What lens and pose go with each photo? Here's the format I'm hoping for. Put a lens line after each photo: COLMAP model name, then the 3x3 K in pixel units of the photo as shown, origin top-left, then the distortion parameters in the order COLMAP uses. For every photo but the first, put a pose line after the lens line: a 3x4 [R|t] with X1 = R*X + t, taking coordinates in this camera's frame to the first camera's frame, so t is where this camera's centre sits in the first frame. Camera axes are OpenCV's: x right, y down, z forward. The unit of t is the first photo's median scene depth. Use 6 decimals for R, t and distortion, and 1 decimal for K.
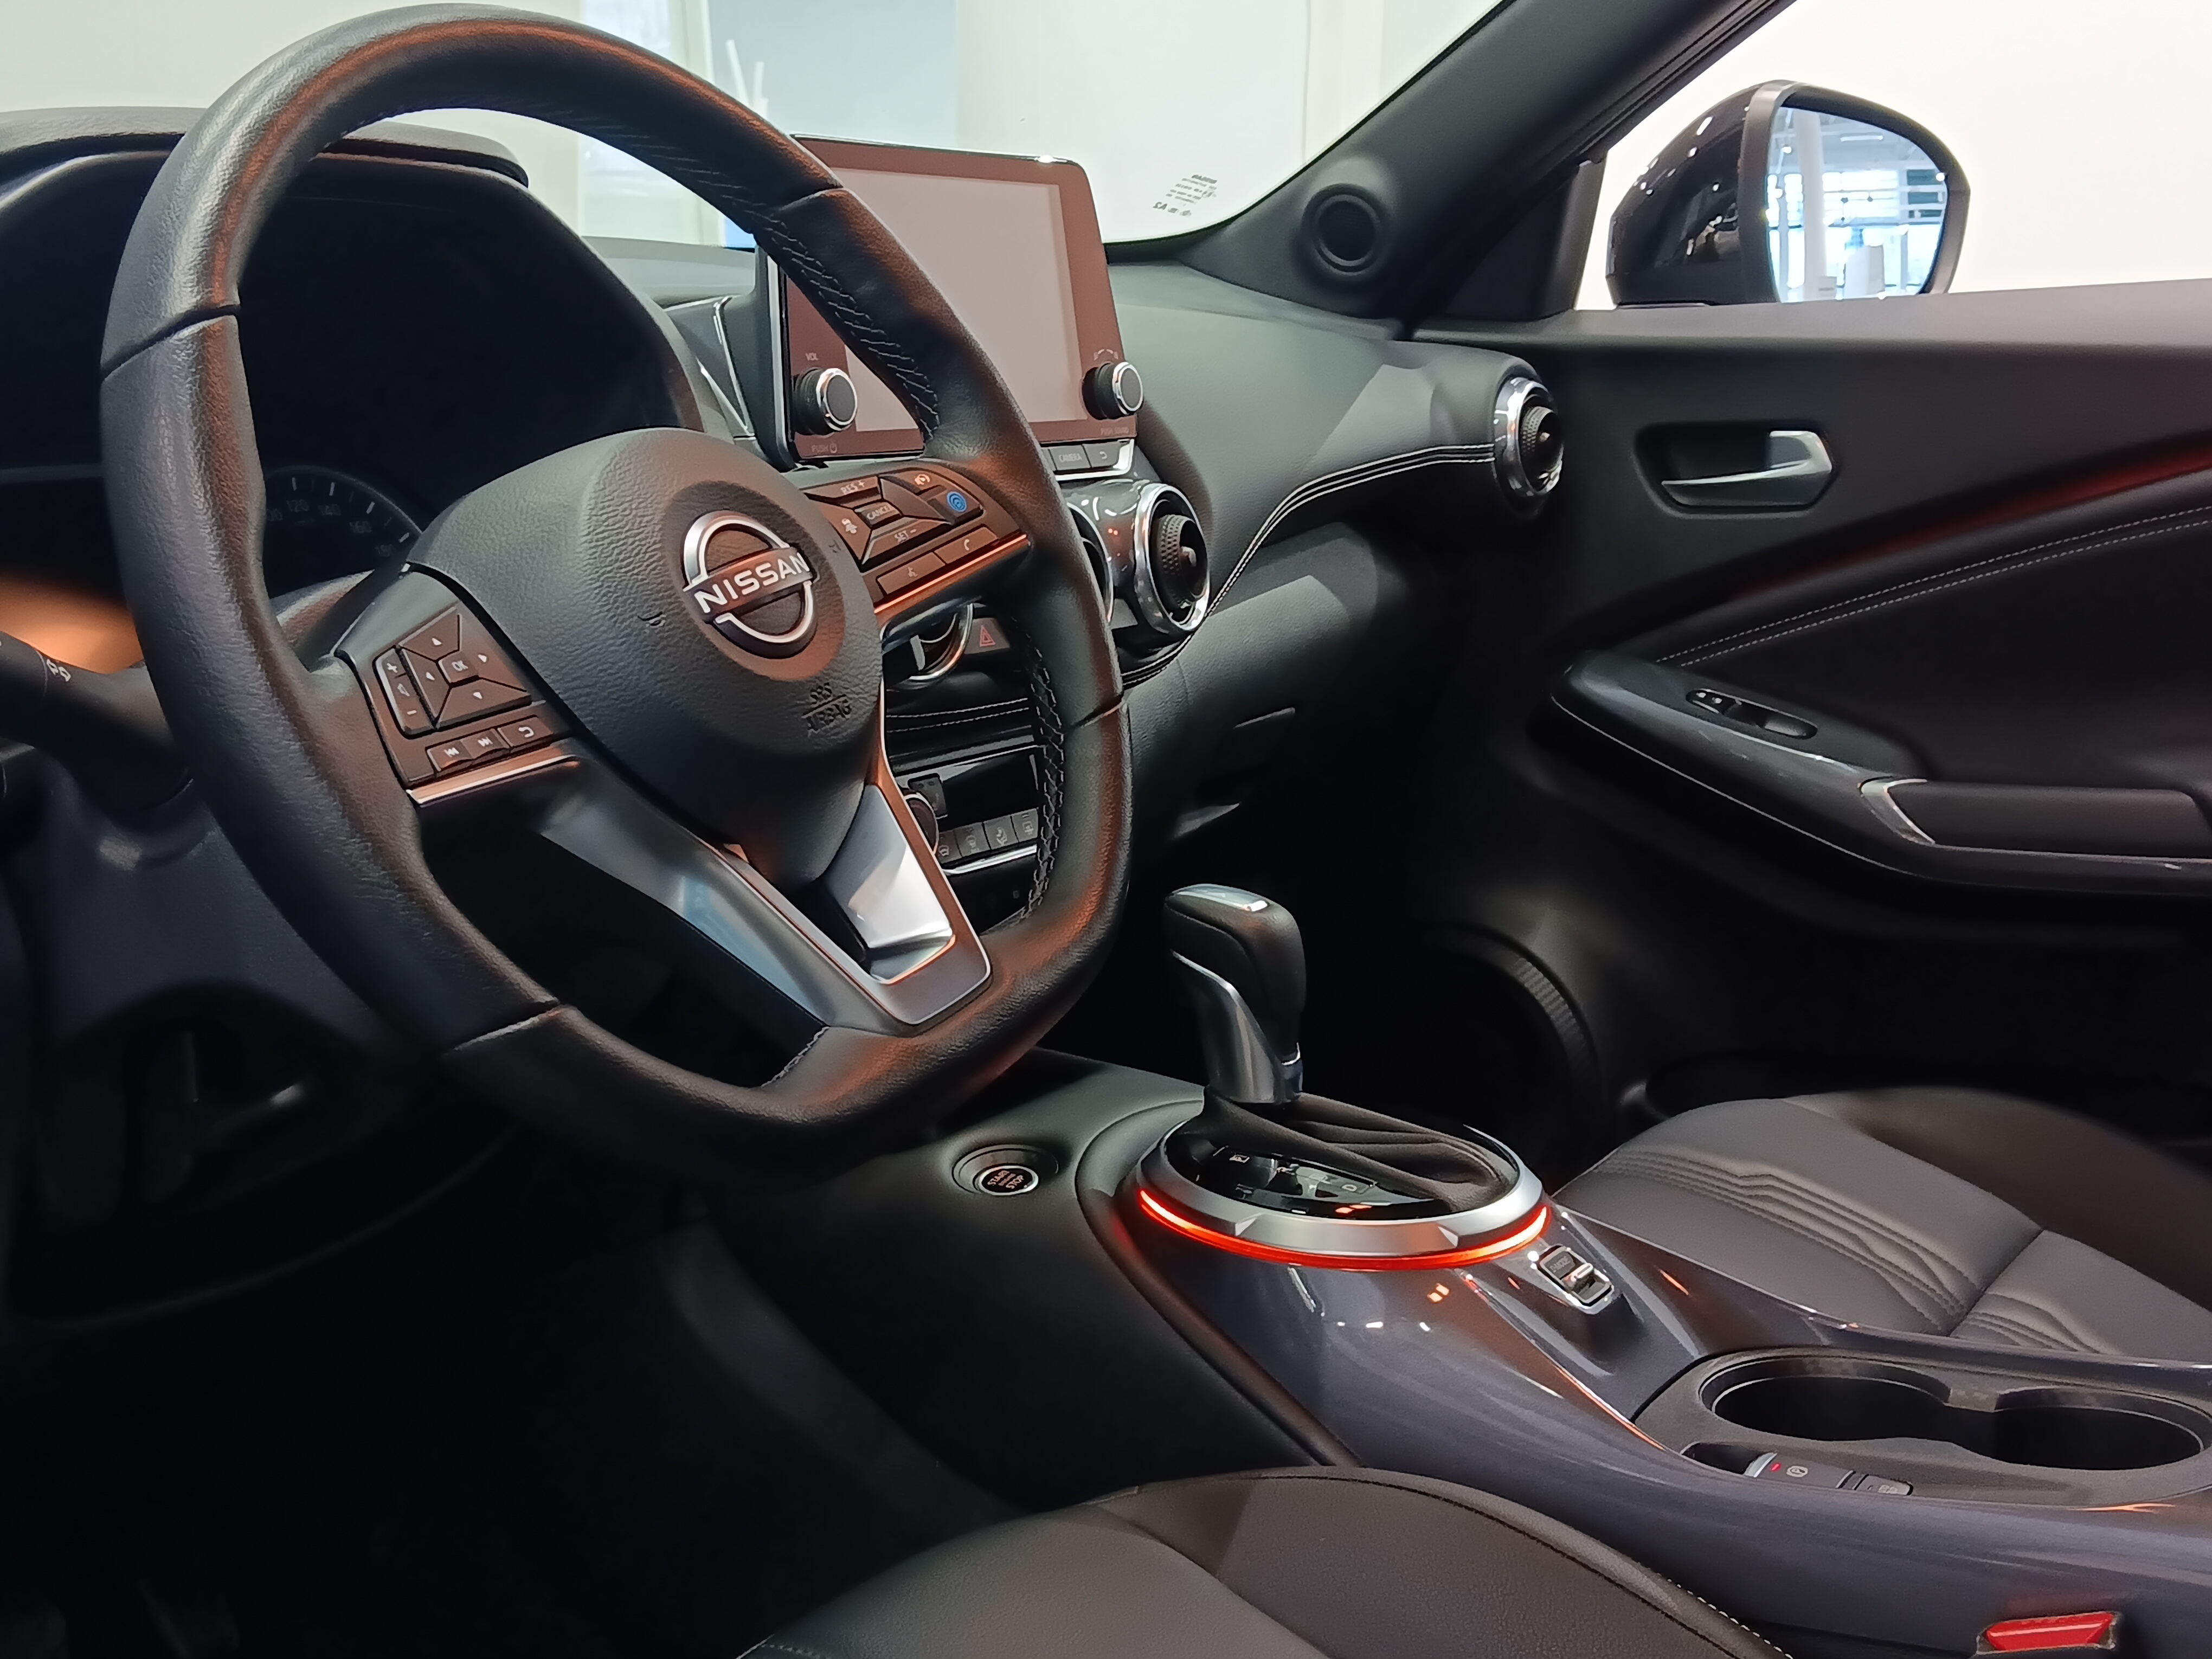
lens RADIAL K [[2954.7, 0, 1106.0], [0, 2954.7, 829.5], [0, 0, 1]] dist [0.086926, -0.018567]
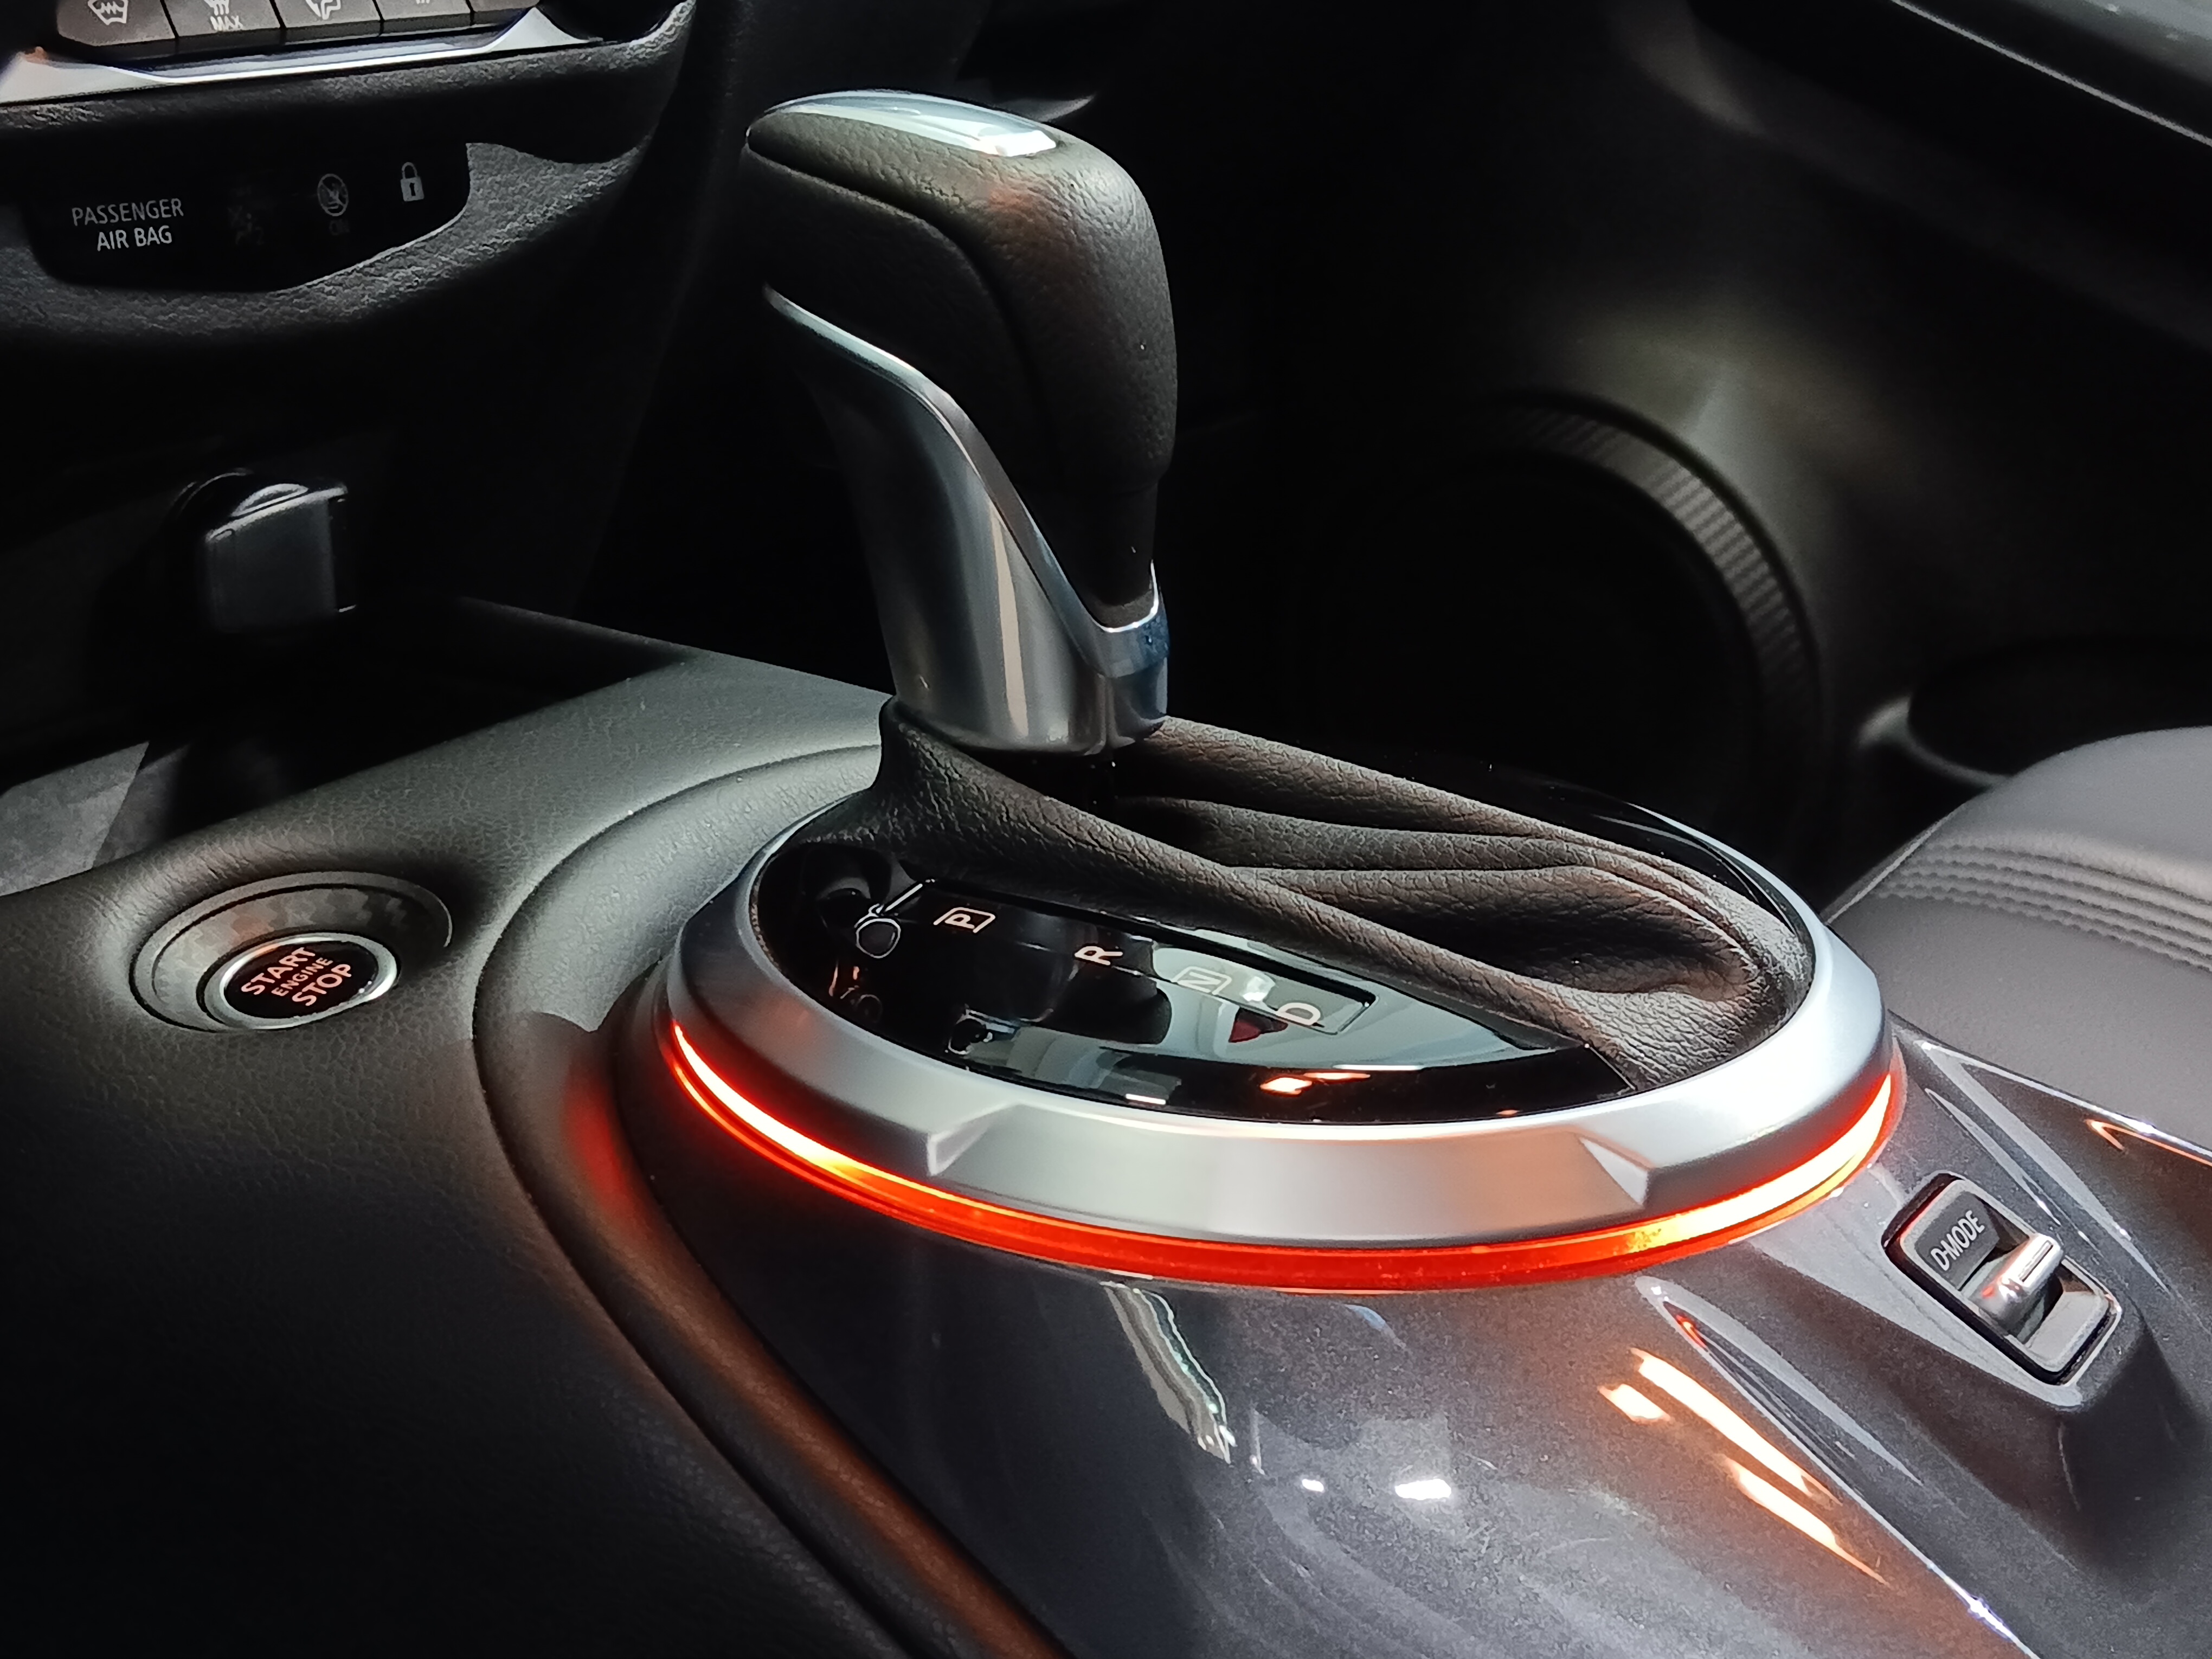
lens RADIAL K [[2586.3, 0, 1106.0], [0, 2586.3, 829.5], [0, 0, 1]] dist [0.177735, -0.527043]
pose [[0.999881, -0.006175, -0.014116, 0.063700], [0.007869, 0.992338, 0.123306, 0.065288], [0.013247, -0.123402, 0.992268, 0.706539]]
